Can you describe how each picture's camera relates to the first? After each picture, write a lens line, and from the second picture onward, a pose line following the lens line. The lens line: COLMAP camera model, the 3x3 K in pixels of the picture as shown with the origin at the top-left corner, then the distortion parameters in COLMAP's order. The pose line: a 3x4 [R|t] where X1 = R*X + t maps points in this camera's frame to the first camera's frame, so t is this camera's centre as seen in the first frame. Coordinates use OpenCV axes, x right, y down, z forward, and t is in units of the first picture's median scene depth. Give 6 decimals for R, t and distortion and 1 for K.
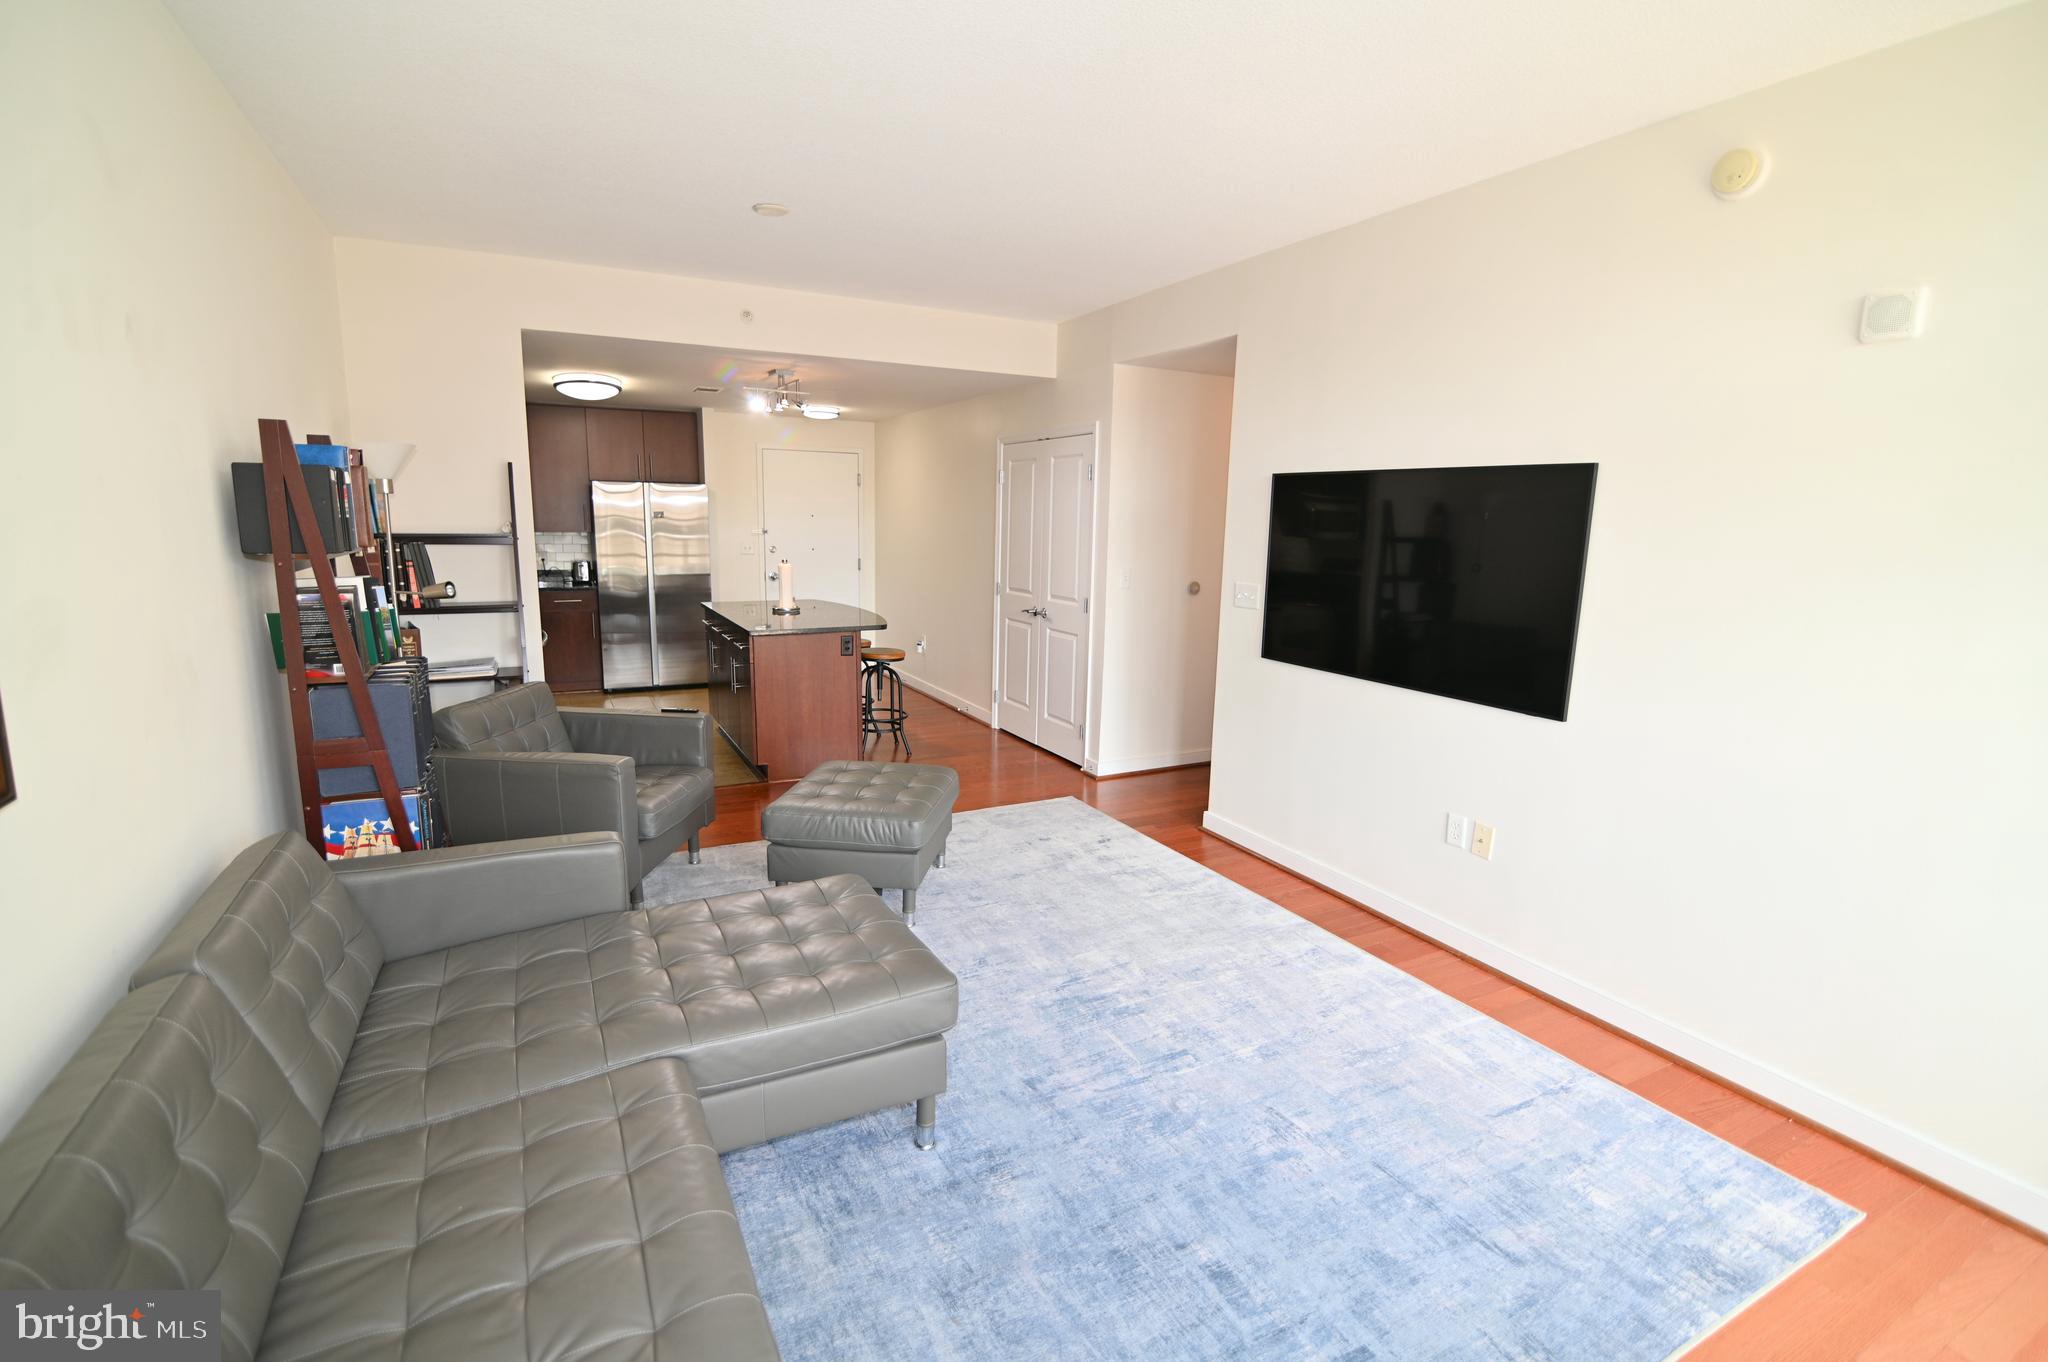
lens RADIAL K [[937.9, 0, 1015.2], [0, 937.9, 684.2], [0, 0, 1]] dist [-0.022277, 0.001795]
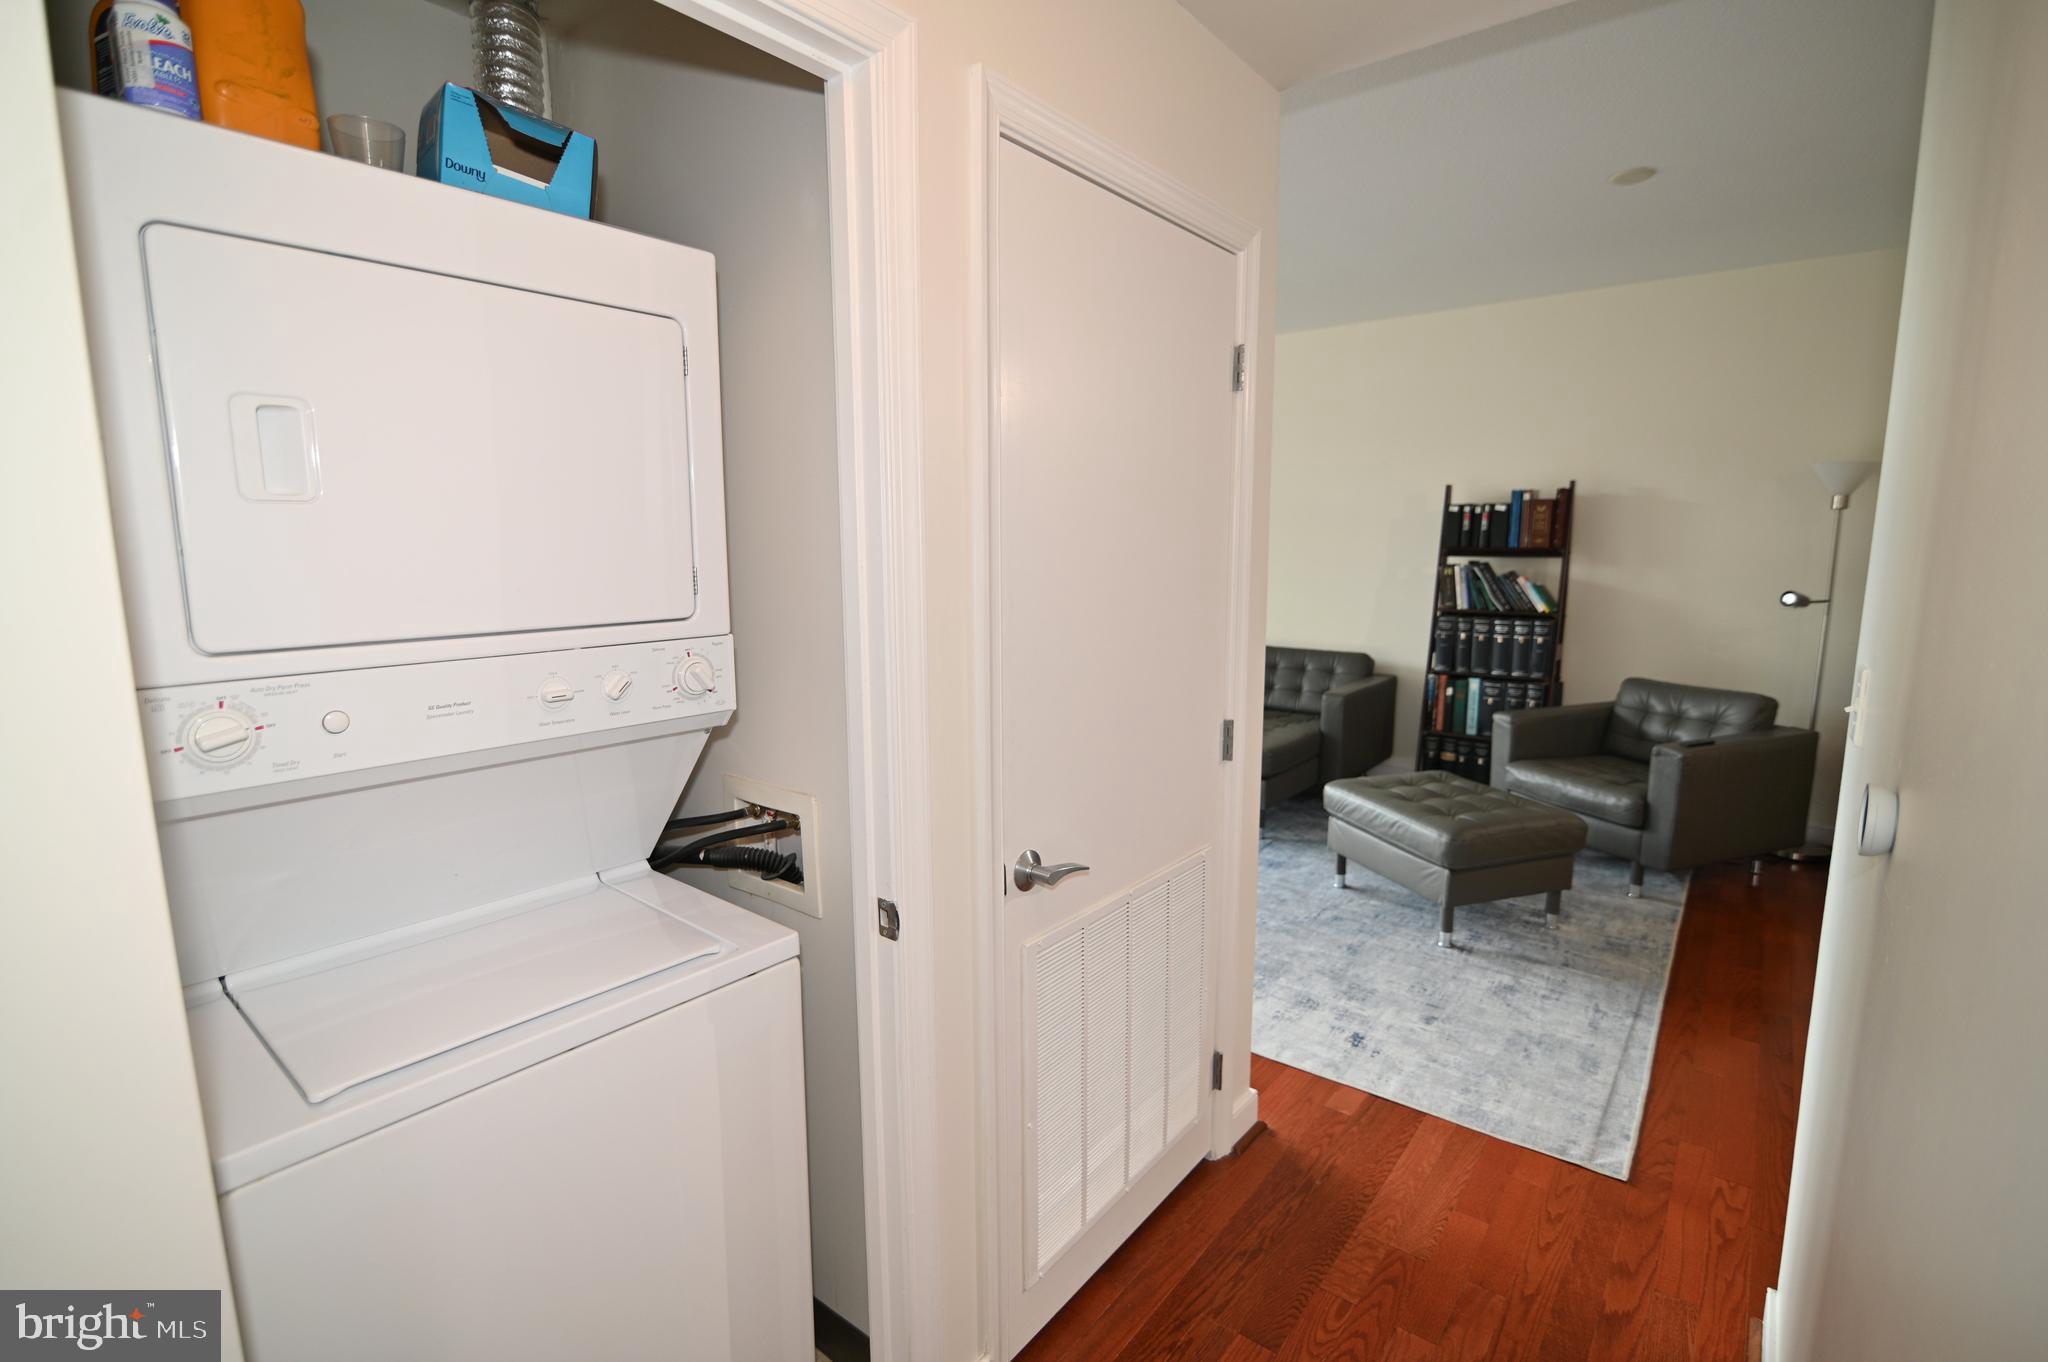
lens RADIAL K [[937.9, 0, 1014.2], [0, 937.9, 682.2], [0, 0, 1]] dist [-0.022277, 0.001795]
pose [[-0.916172, 0.041285, -0.398654, 0.725086], [-0.087327, 0.950218, 0.299098, -0.291699], [0.391157, 0.308839, -0.866957, 1.872533]]
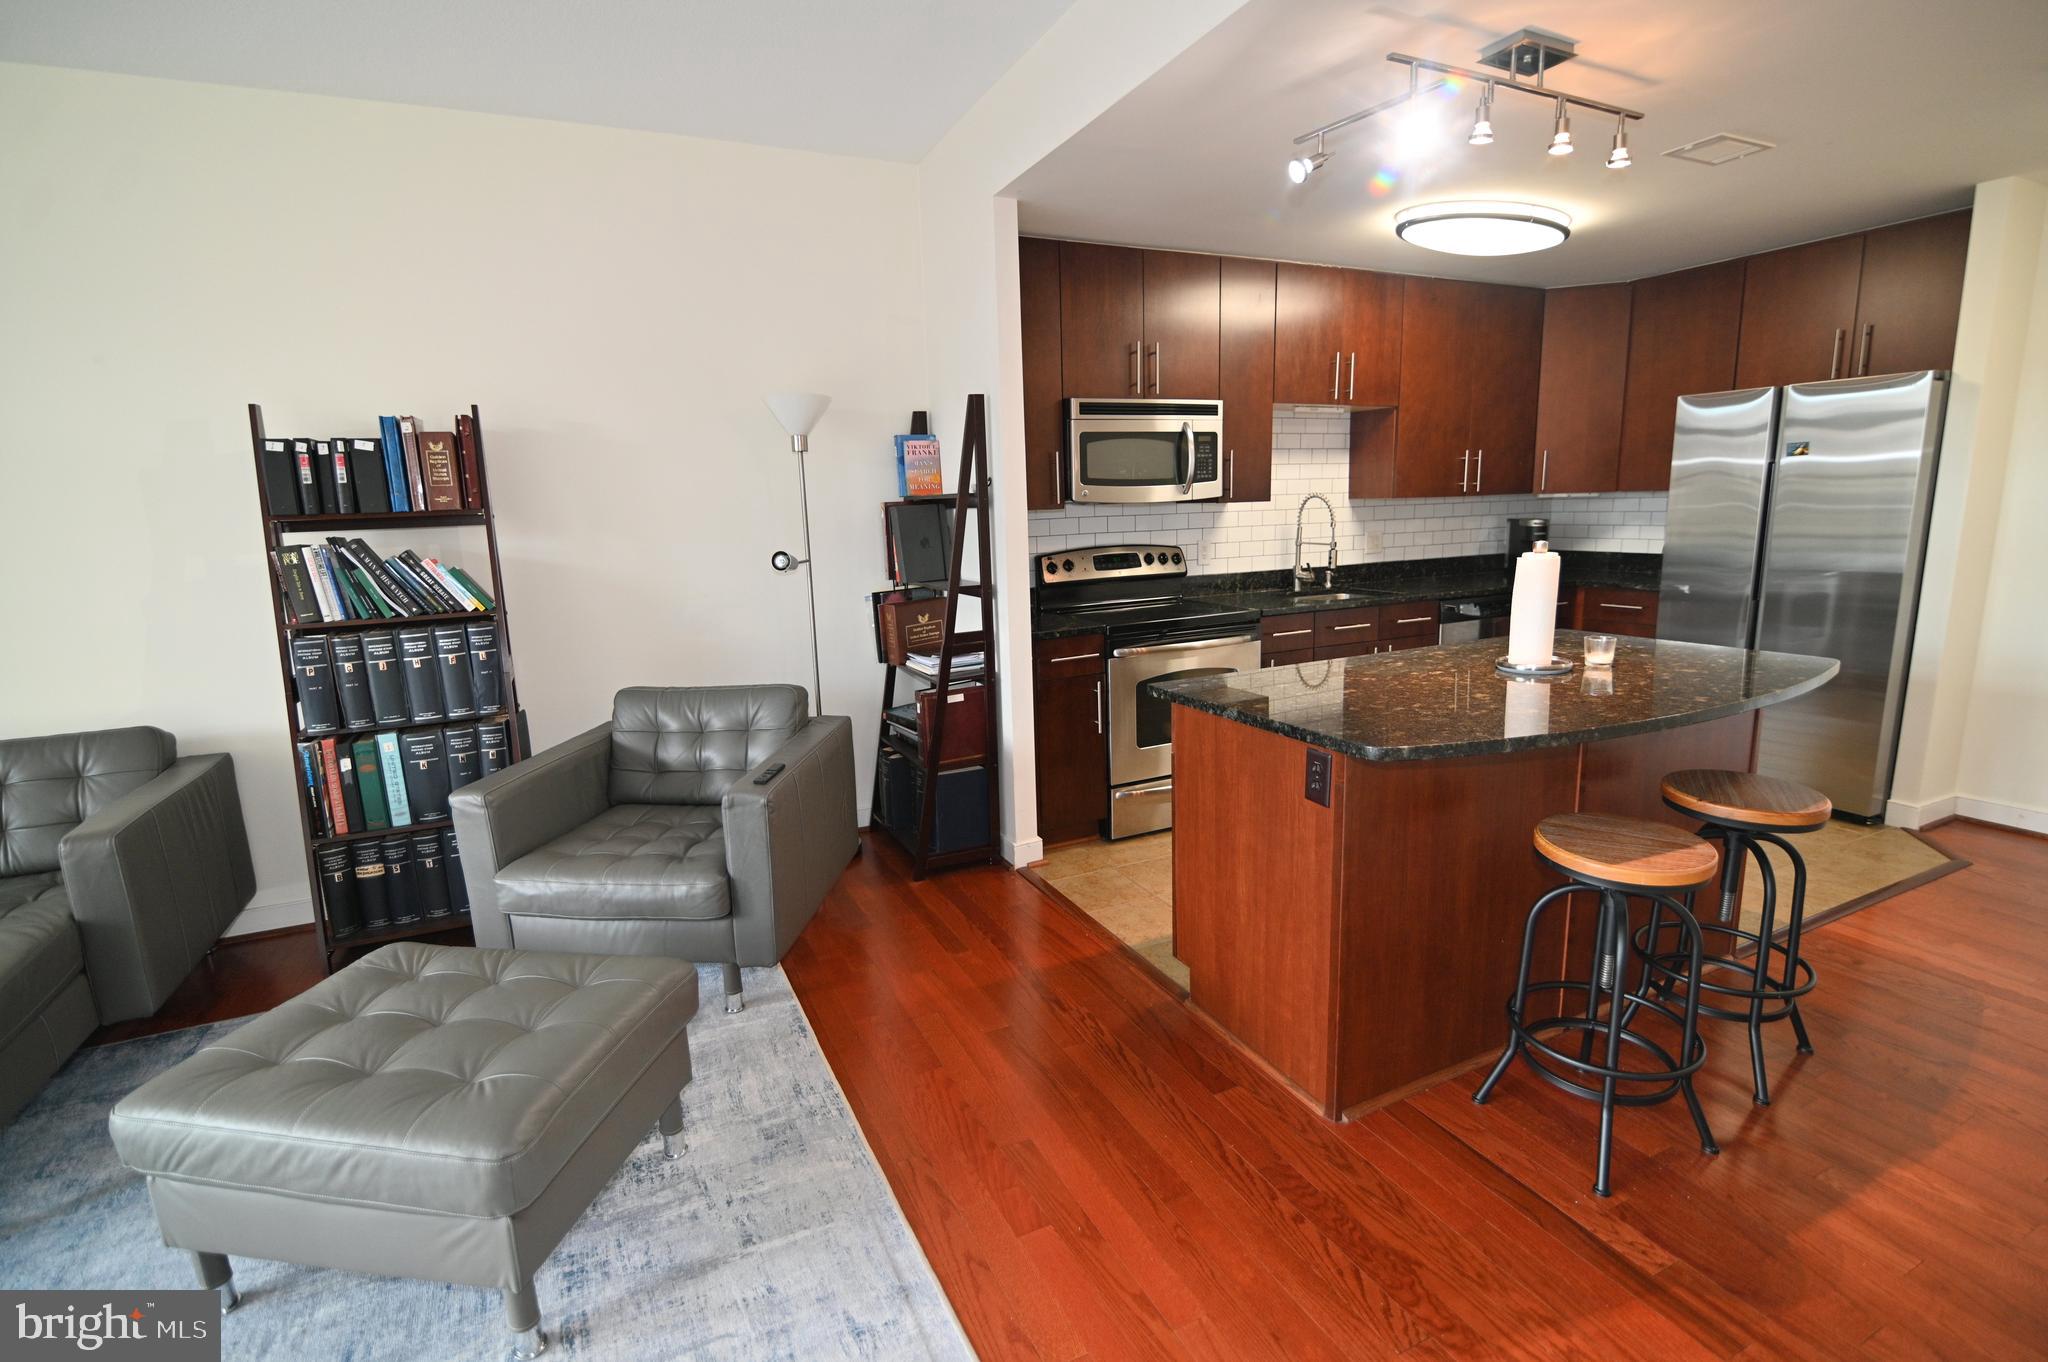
lens RADIAL K [[937.9, 0, 1022.9], [0, 937.9, 683.9], [0, 0, 1]] dist [-0.022277, 0.001795]
pose [[-0.033006, 0.169484, -0.984980, 0.296325], [-0.147706, 0.973868, 0.172522, -0.203742], [0.988480, 0.151182, -0.007110, 1.461984]]
